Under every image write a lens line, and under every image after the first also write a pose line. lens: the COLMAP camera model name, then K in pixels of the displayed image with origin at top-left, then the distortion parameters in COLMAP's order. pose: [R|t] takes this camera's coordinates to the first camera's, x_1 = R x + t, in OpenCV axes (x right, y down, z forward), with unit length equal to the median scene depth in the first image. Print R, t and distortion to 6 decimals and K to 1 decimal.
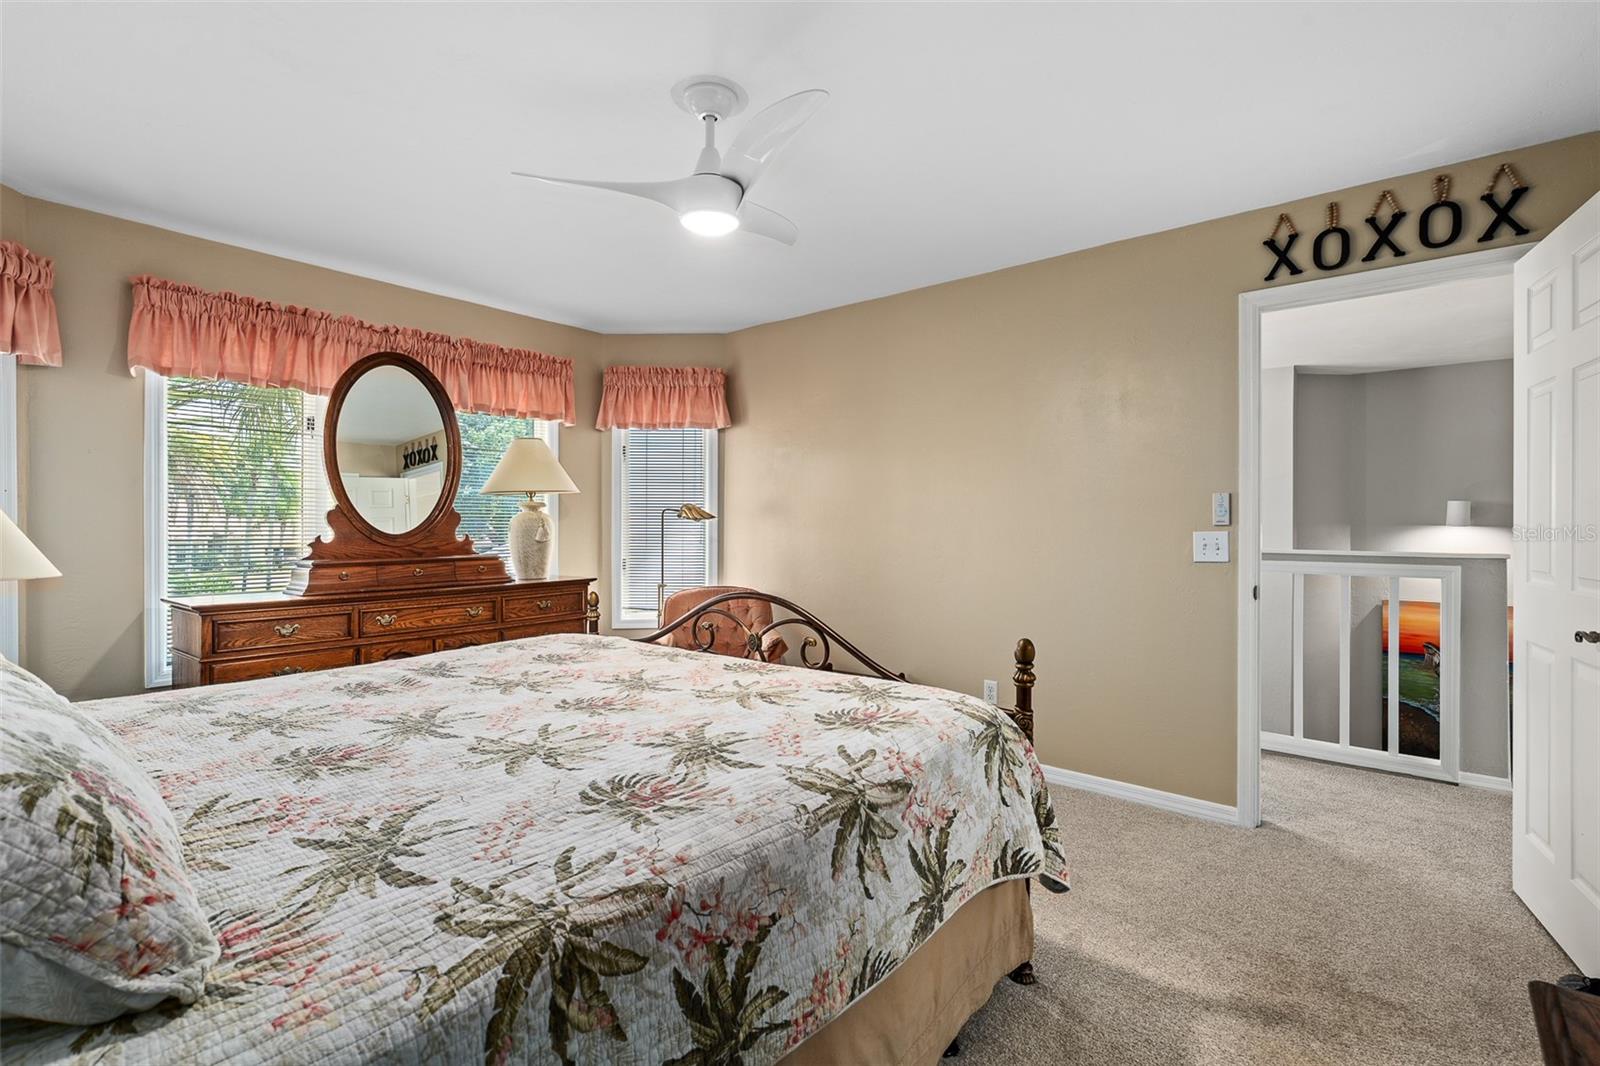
lens RADIAL K [[728.4, 0, 801.8], [0, 728.4, 525.6], [0, 0, 1]] dist [-0.008222, -0.001170]
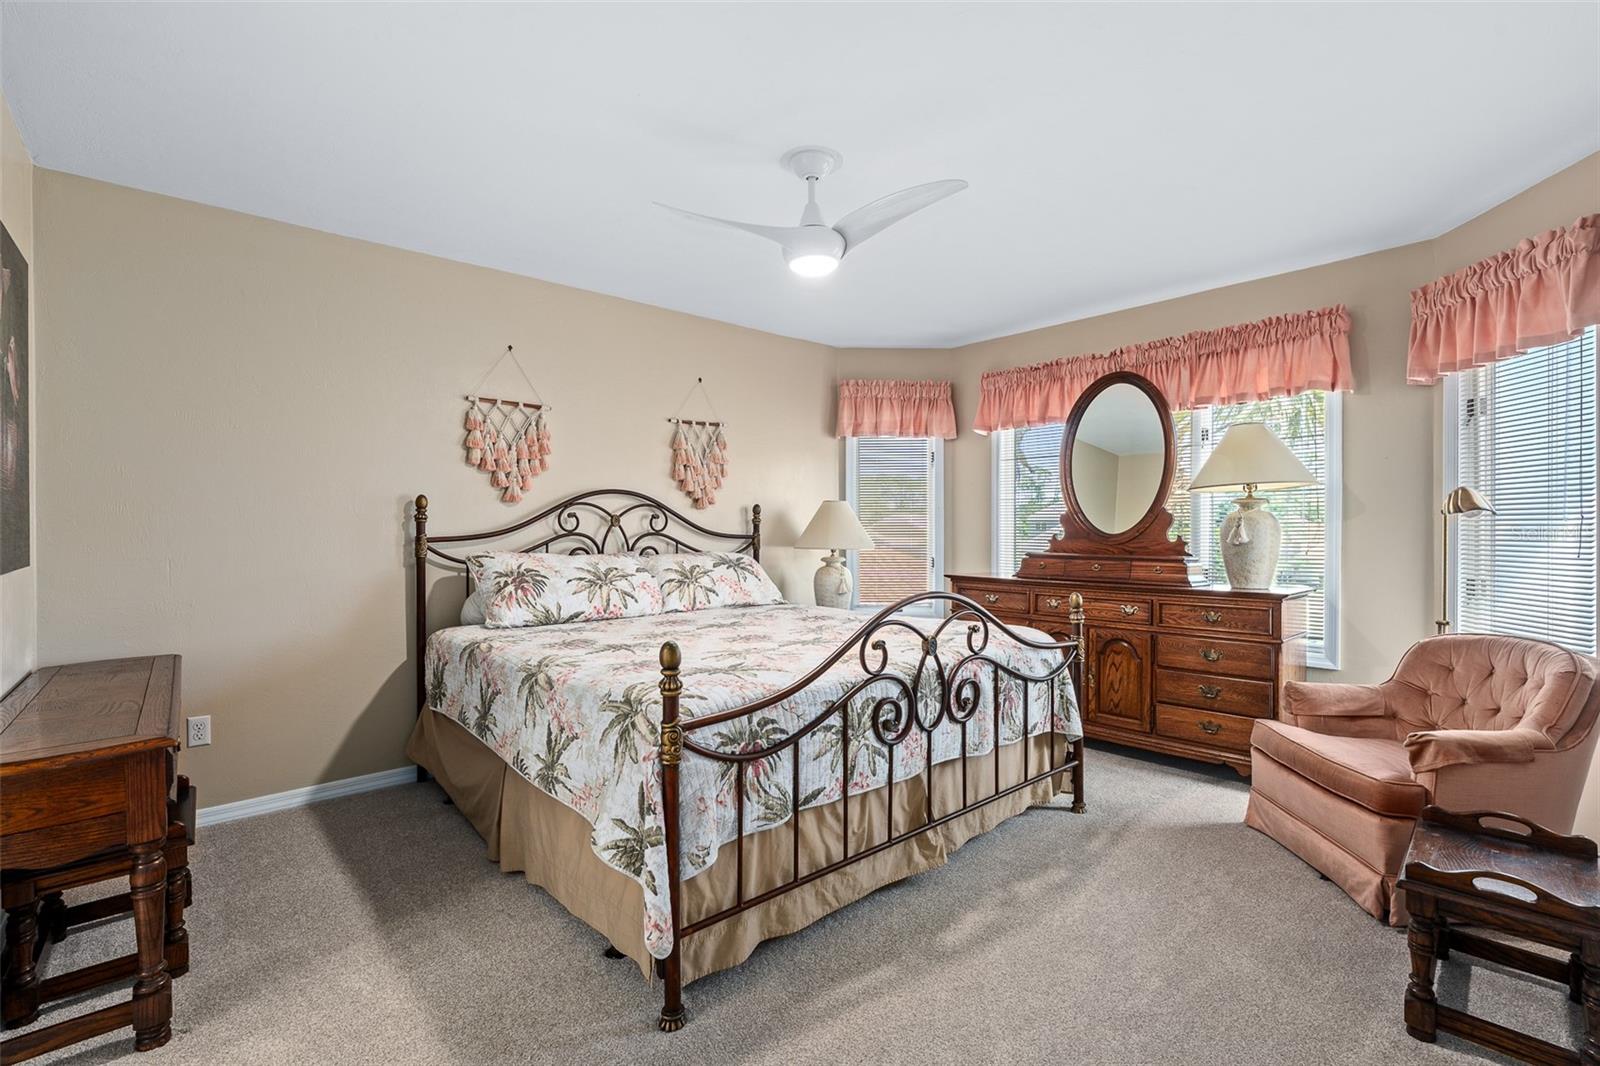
lens RADIAL K [[728.4, 0, 801.7], [0, 728.4, 534.9], [0, 0, 1]] dist [-0.008222, -0.001170]
pose [[-0.157657, 0.002303, -0.987491, 0.620990], [-0.002846, 0.999992, 0.002786, 0.011473], [0.987490, 0.003250, -0.157650, 0.692828]]
